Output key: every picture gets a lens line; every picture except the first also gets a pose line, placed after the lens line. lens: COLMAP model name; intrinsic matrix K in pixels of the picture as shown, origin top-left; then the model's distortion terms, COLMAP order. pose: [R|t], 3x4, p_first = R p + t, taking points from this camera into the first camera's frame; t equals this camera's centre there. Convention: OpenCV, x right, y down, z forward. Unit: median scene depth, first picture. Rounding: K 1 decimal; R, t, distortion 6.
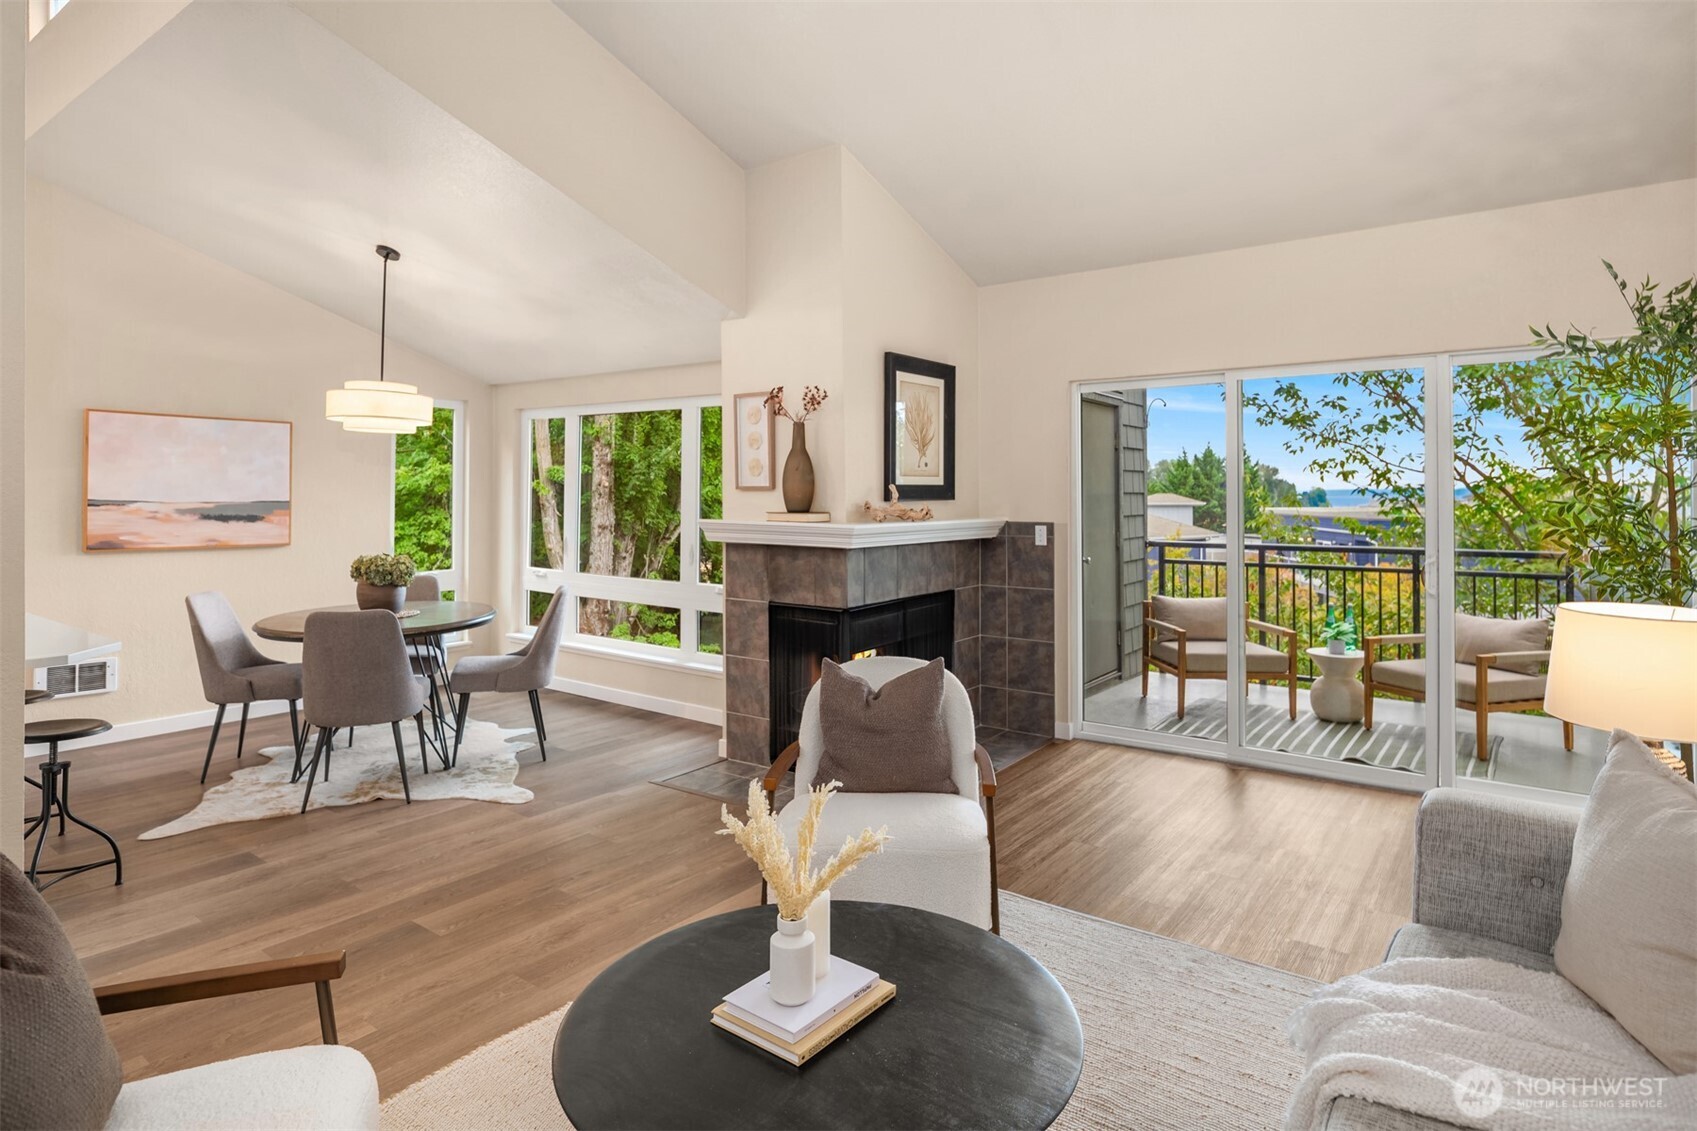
lens RADIAL K [[927.9, 0, 858.6], [0, 927.9, 480.7], [0, 0, 1]] dist [-0.005567, -0.002894]
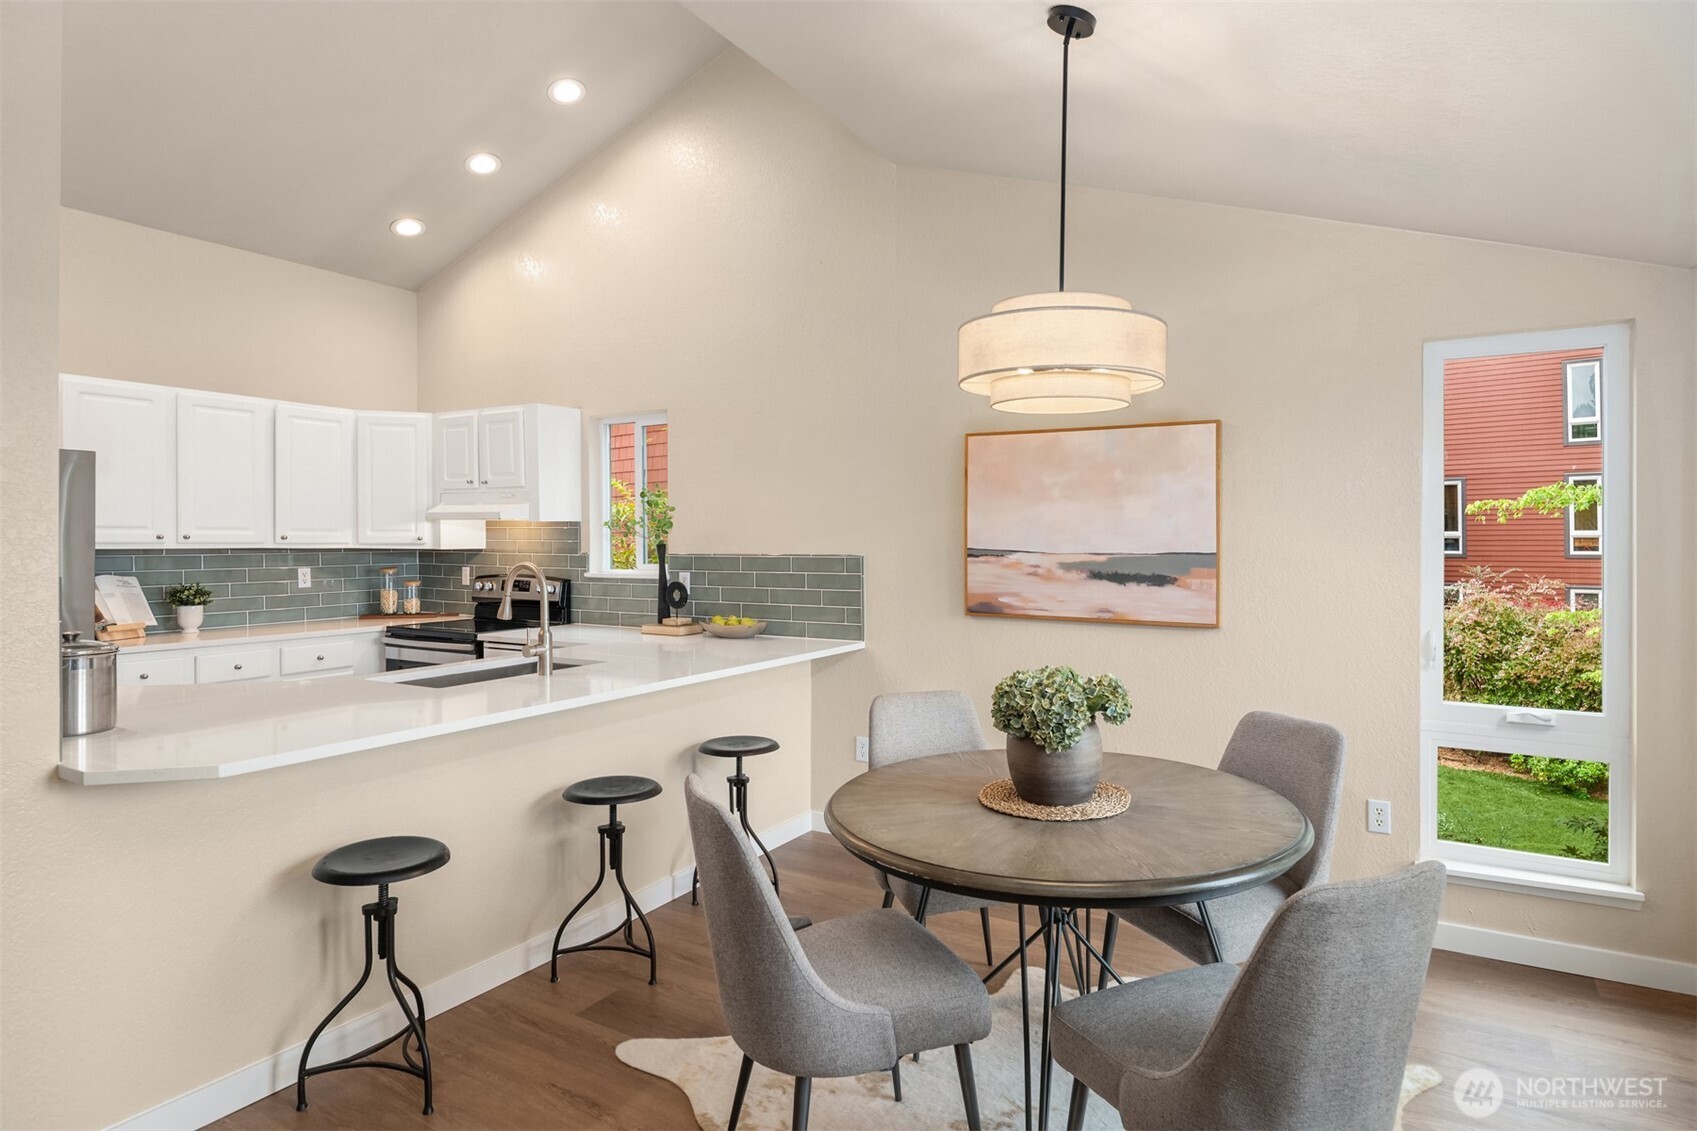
lens RADIAL K [[927.9, 0, 867.7], [0, 927.9, 543.1], [0, 0, 1]] dist [-0.005567, -0.002894]
pose [[0.106273, -0.001128, -0.994336, -0.054881], [0.013033, 0.999915, 0.000259, 0.013818], [0.994252, -0.012987, 0.106278, 0.781472]]
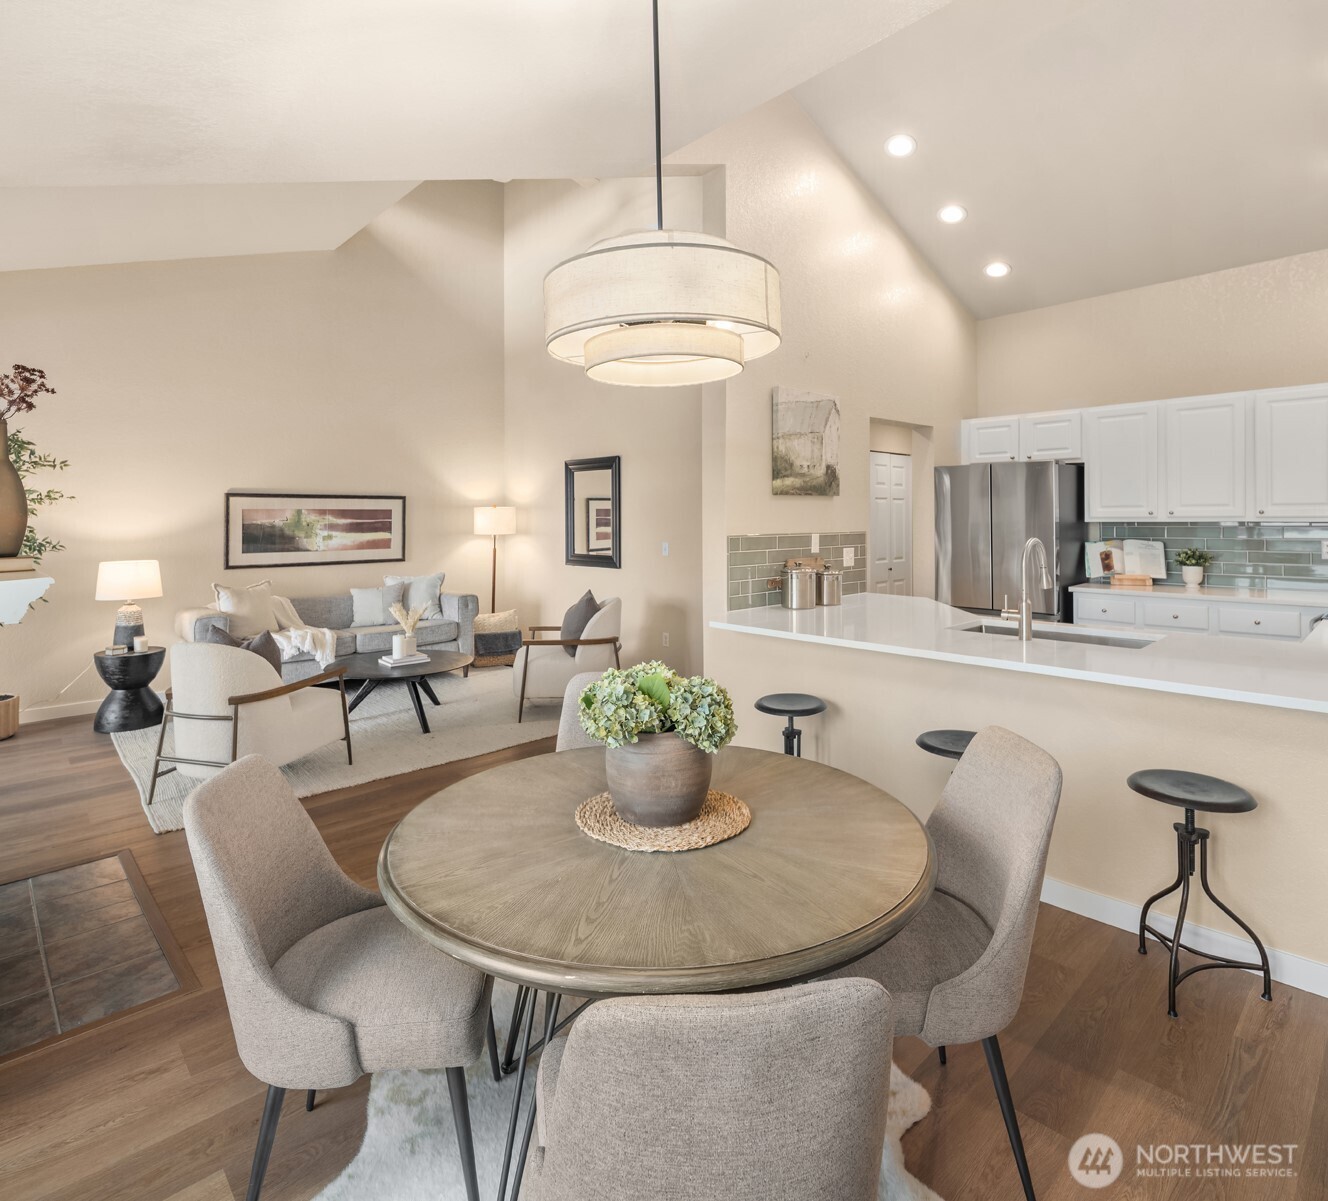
lens RADIAL K [[721.1, 0, 672.3], [0, 721.1, 520.5], [0, 0, 1]] dist [-0.002569, -0.003978]
pose [[-0.985126, 0.006439, 0.171714, -0.532726], [0.005161, 0.999956, -0.007885, 0.013356], [-0.171757, -0.006881, -0.985115, 1.209313]]
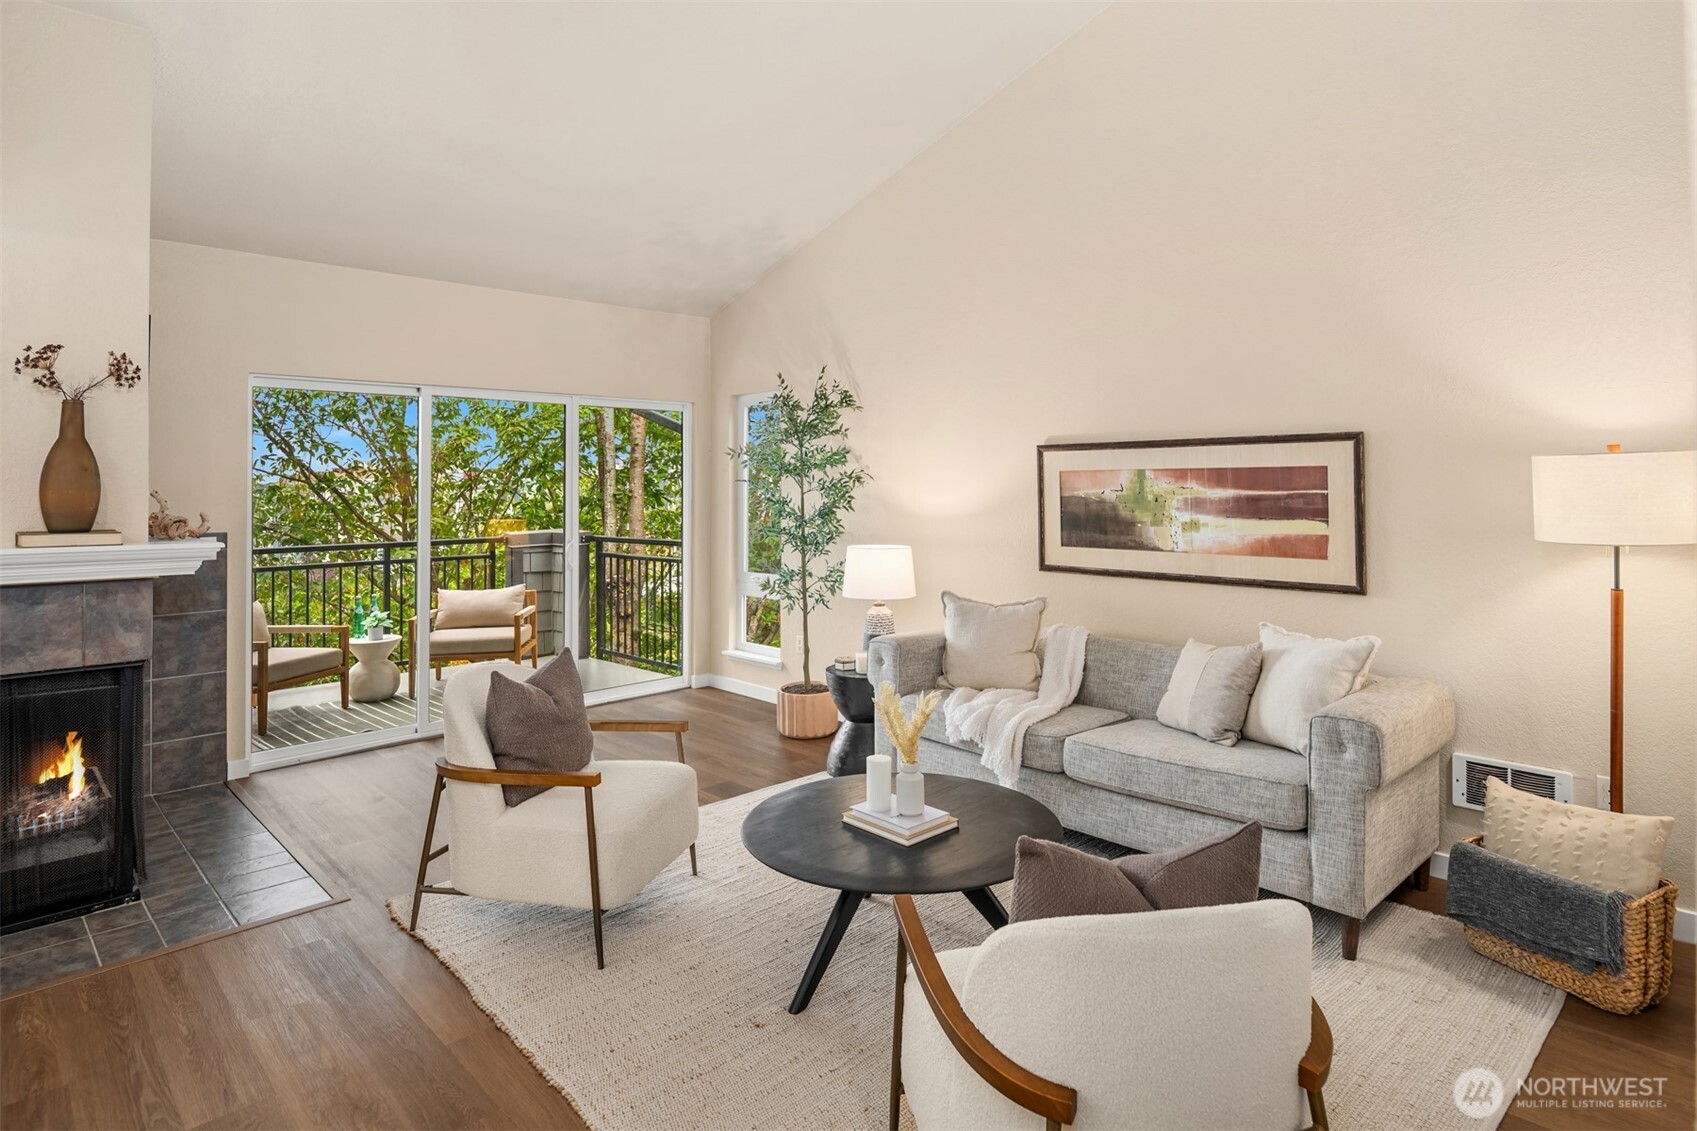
lens RADIAL K [[927.9, 0, 873.8], [0, 927.9, 471.4], [0, 0, 1]] dist [-0.005567, -0.002894]
pose [[0.152611, 0.013645, 0.988192, -0.548706], [-0.005499, 0.999901, -0.012957, -0.004115], [-0.988271, -0.003457, 0.152671, 0.269304]]
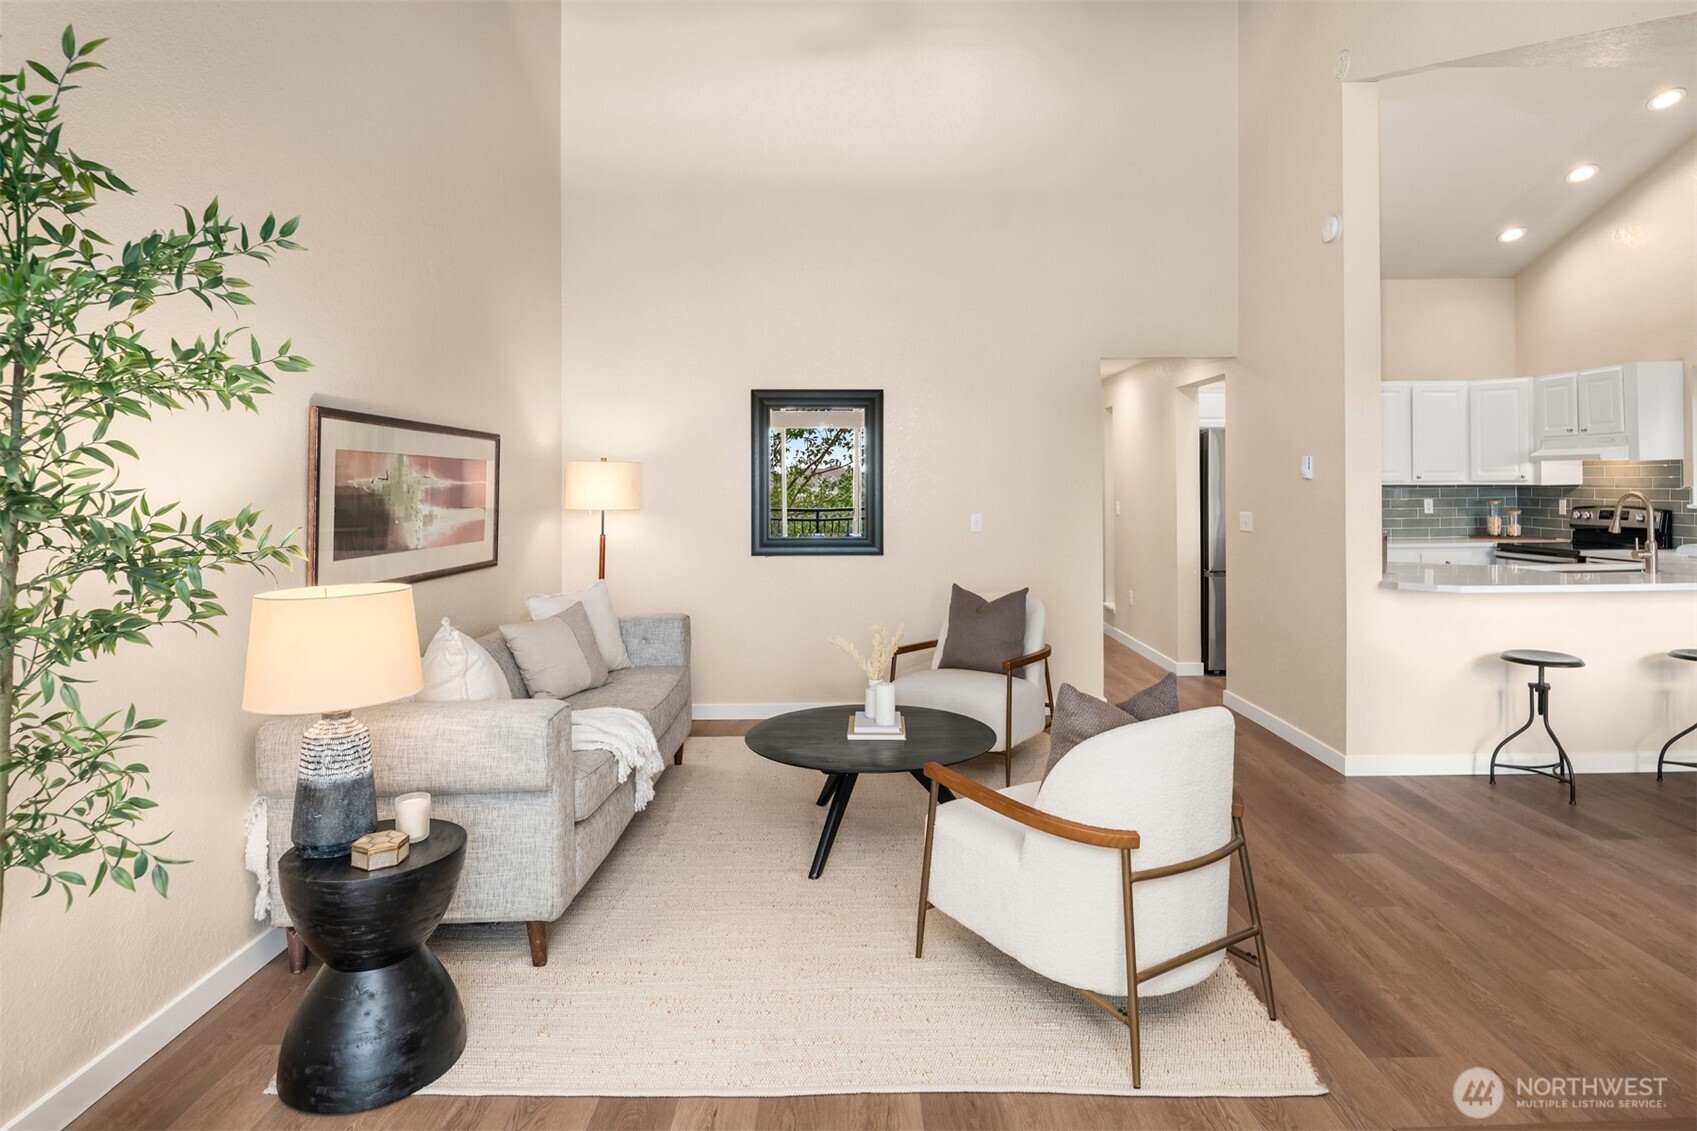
lens RADIAL K [[927.9, 0, 852.6], [0, 927.9, 491.3], [0, 0, 1]] dist [-0.005567, -0.002894]
pose [[-0.799825, 0.007961, -0.600180, 0.397127], [0.015220, 0.999860, -0.007020, 0.018050], [0.600040, -0.014749, -0.799834, 0.870140]]
